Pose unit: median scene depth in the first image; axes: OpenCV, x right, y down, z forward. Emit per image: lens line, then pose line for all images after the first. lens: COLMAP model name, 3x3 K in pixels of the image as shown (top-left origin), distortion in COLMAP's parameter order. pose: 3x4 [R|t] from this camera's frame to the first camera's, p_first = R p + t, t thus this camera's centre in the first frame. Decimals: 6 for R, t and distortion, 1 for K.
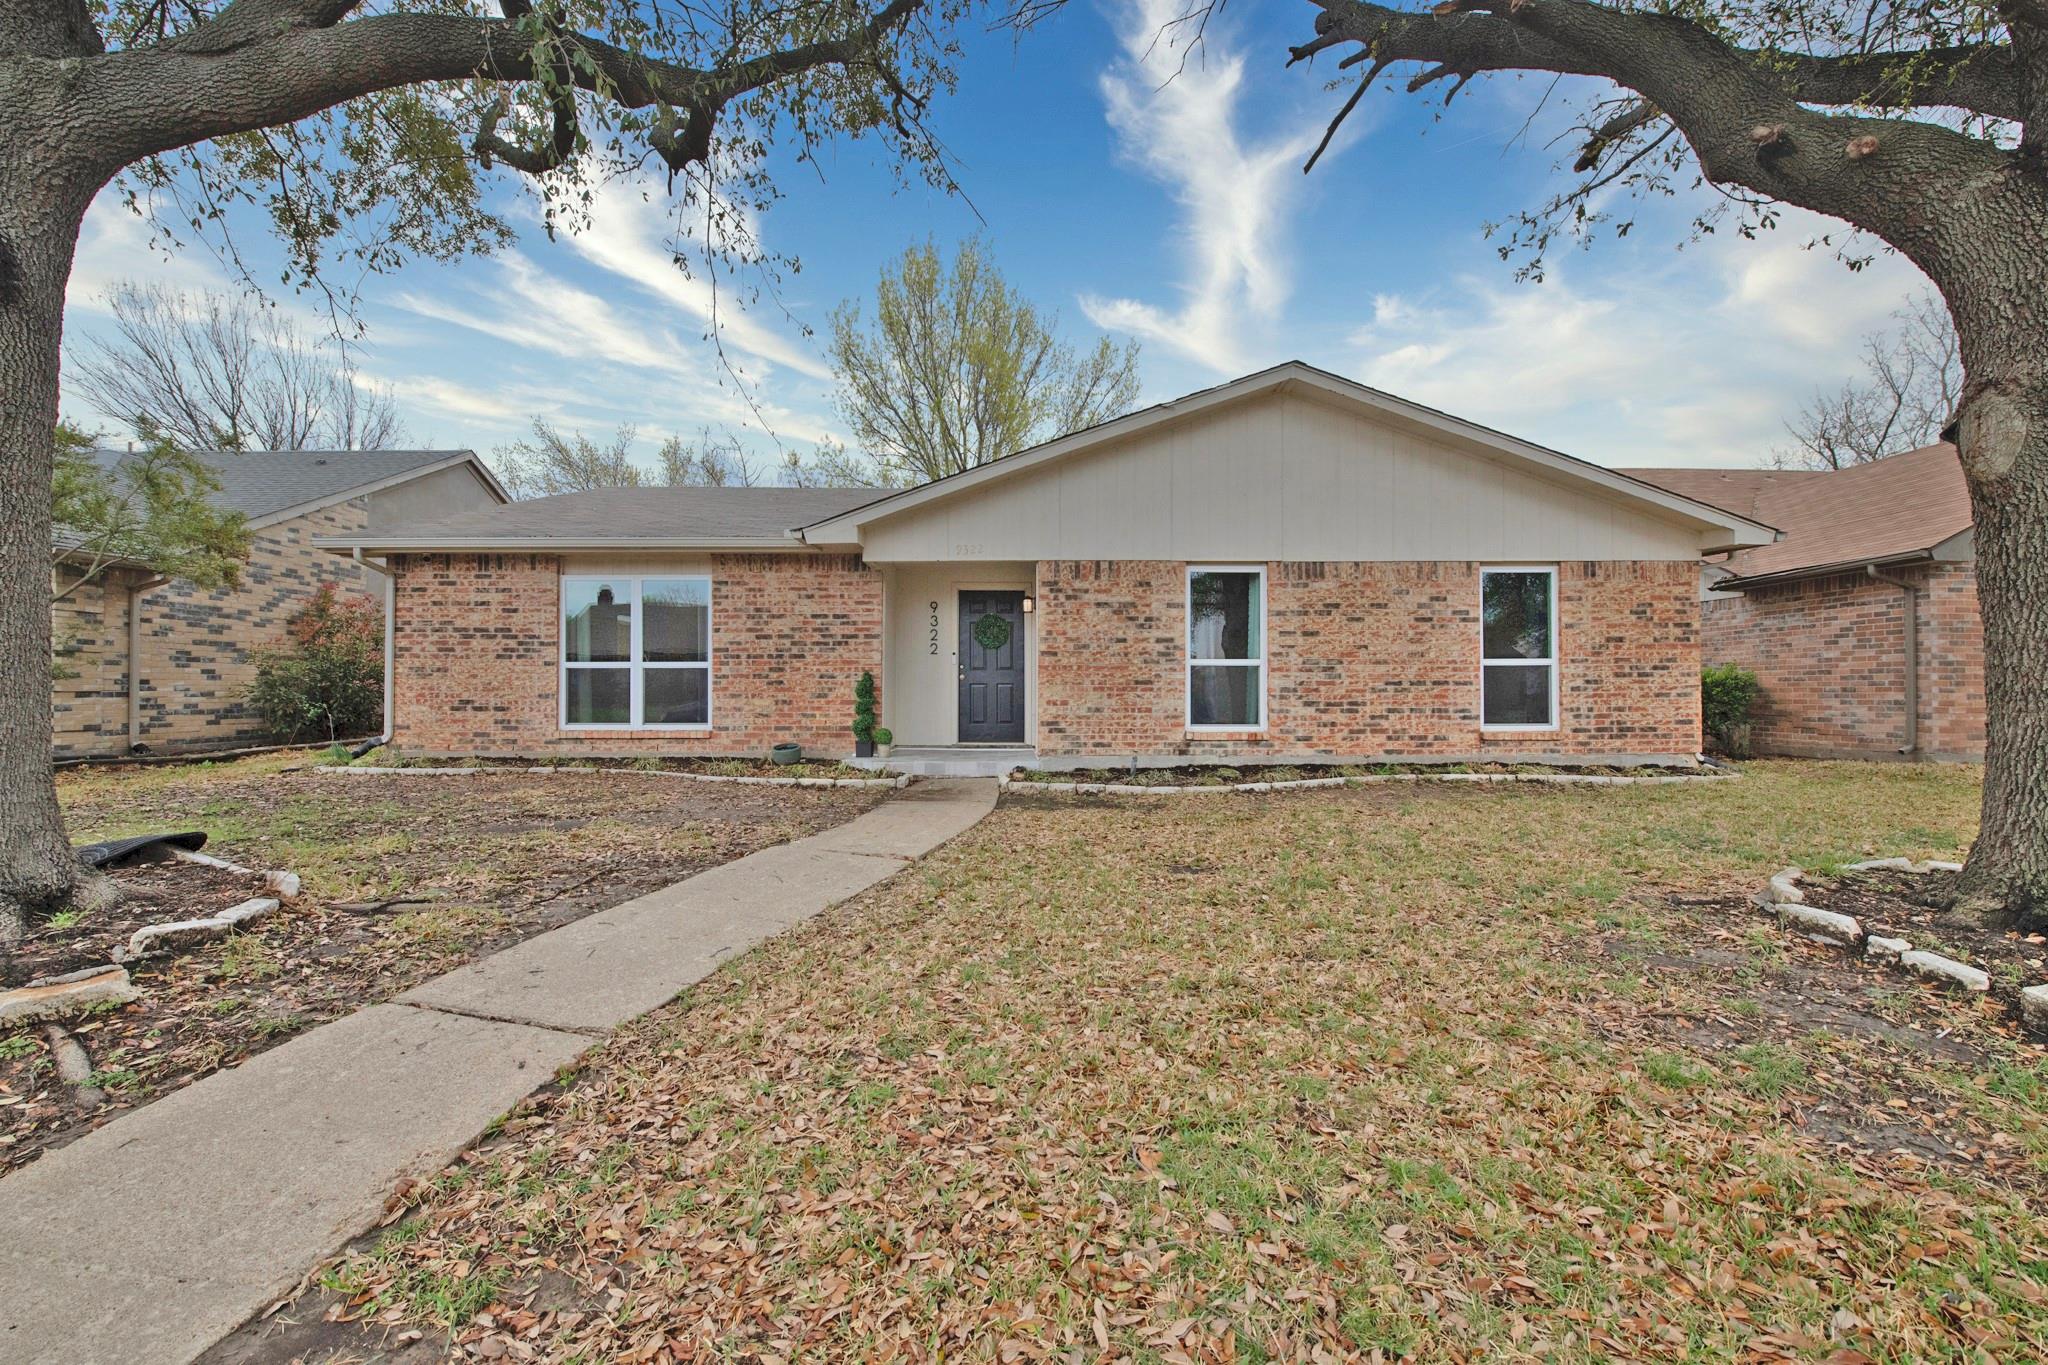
lens RADIAL K [[808.6, 0, 1024.0], [0, 808.6, 682.5], [0, 0, 1]] dist [-0.000228, -0.006739]
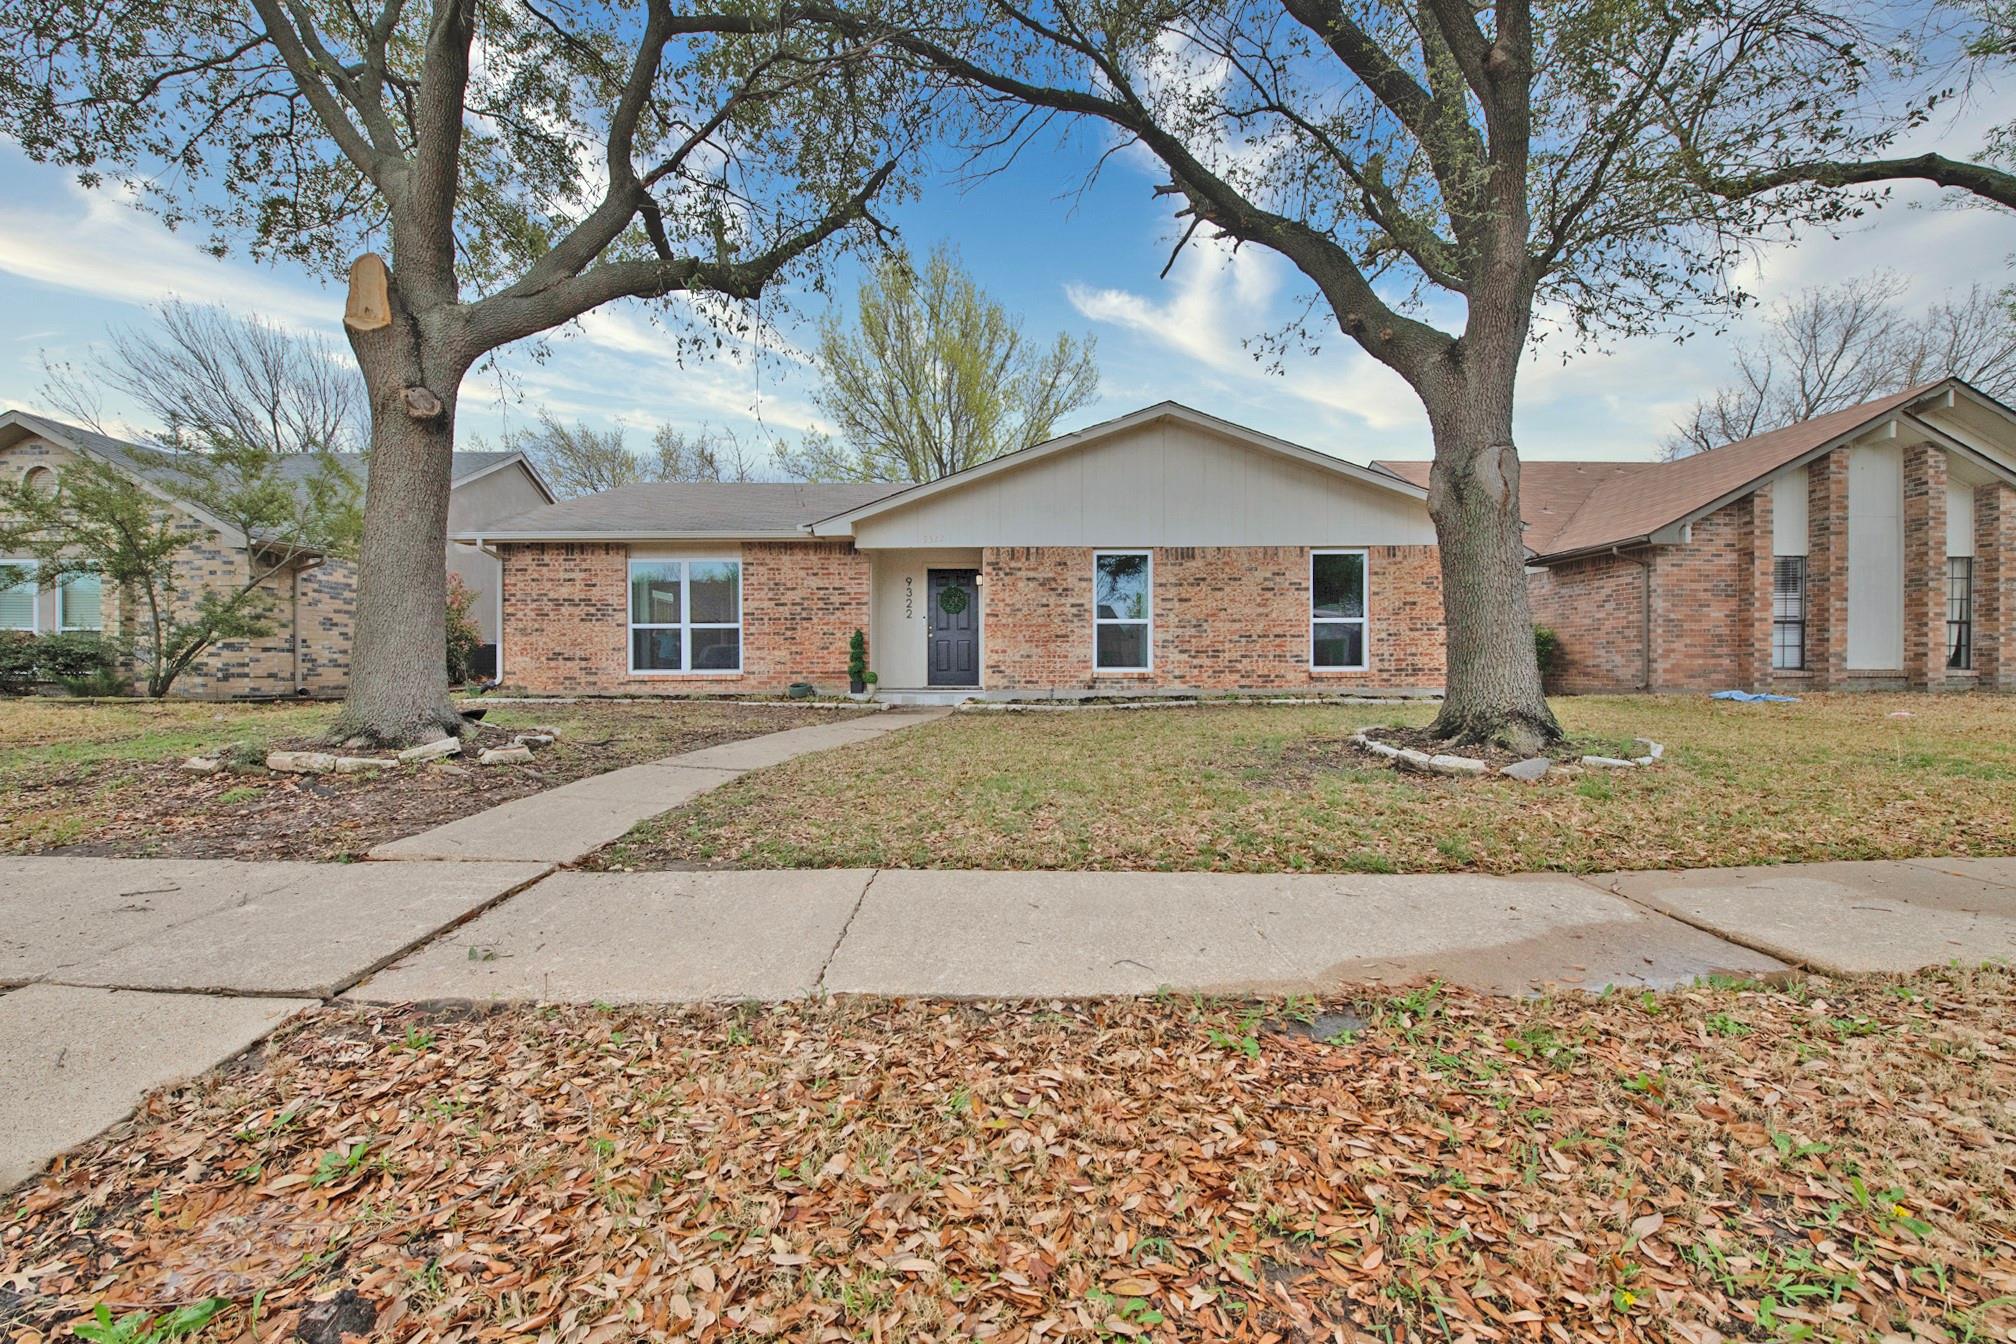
lens RADIAL K [[795.9, 0, 1008.0], [0, 795.9, 672.0], [0, 0, 1]] dist [-0.000228, -0.006739]
pose [[0.999979, -0.004414, 0.004752, 0.047705], [0.004326, 0.999824, 0.018239, 0.033266], [-0.004831, -0.018218, 0.999822, -0.322262]]
